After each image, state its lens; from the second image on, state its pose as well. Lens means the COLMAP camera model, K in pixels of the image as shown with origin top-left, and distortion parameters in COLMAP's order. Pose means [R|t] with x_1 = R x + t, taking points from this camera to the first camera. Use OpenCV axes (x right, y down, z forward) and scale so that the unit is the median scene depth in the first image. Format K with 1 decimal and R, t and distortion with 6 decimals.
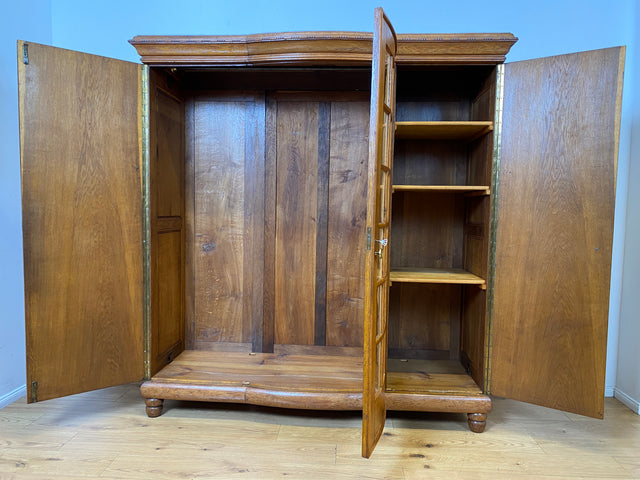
lens RADIAL K [[487.4, 0, 320.4], [0, 487.4, 247.8], [0, 0, 1]] dist [0.043971, -0.047852]
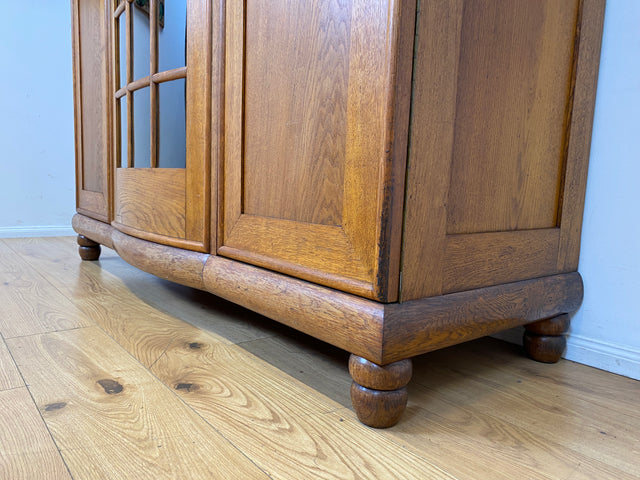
lens RADIAL K [[486.8, 0, 320.0], [0, 486.8, 240.0], [0, 0, 1]] dist [0.054277, -0.064853]
pose [[0.674328, 0.094117, -0.732410, 0.536302], [-0.080916, 0.995289, 0.053398, 0.264420], [0.733986, 0.023256, 0.678767, 0.812897]]
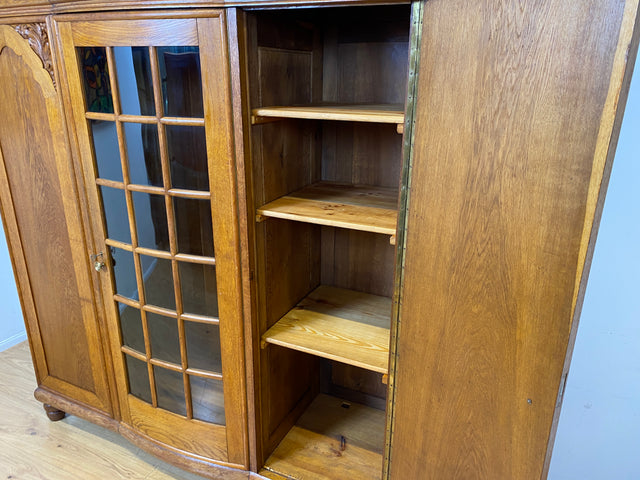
lens RADIAL K [[487.4, 0, 320.4], [0, 487.4, 247.8], [0, 0, 1]] dist [0.043971, -0.047852]
pose [[0.930676, 0.115191, -0.347236, 0.474362], [-0.018705, 0.962878, 0.269288, -0.263888], [0.365365, -0.244125, 0.898282, 0.456224]]
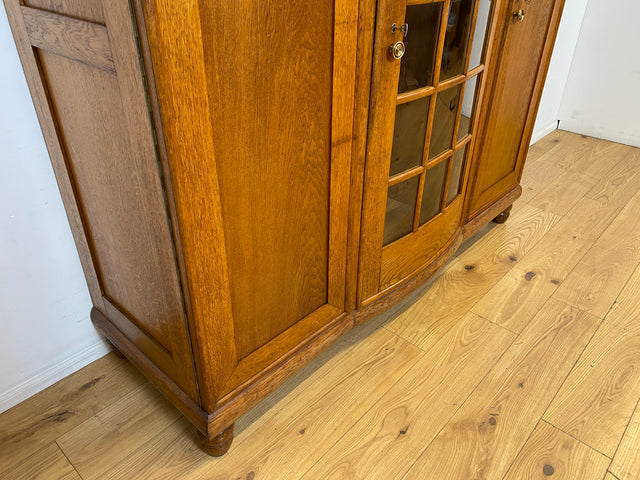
lens RADIAL K [[486.9, 0, 319.2], [0, 486.9, 235.8], [0, 0, 1]] dist [0.060082, -0.074301]
pose [[0.628230, -0.420177, 0.654812, -0.566672], [0.060094, 0.865321, 0.497602, -0.102274], [-0.775704, -0.273258, 0.568870, 0.763736]]
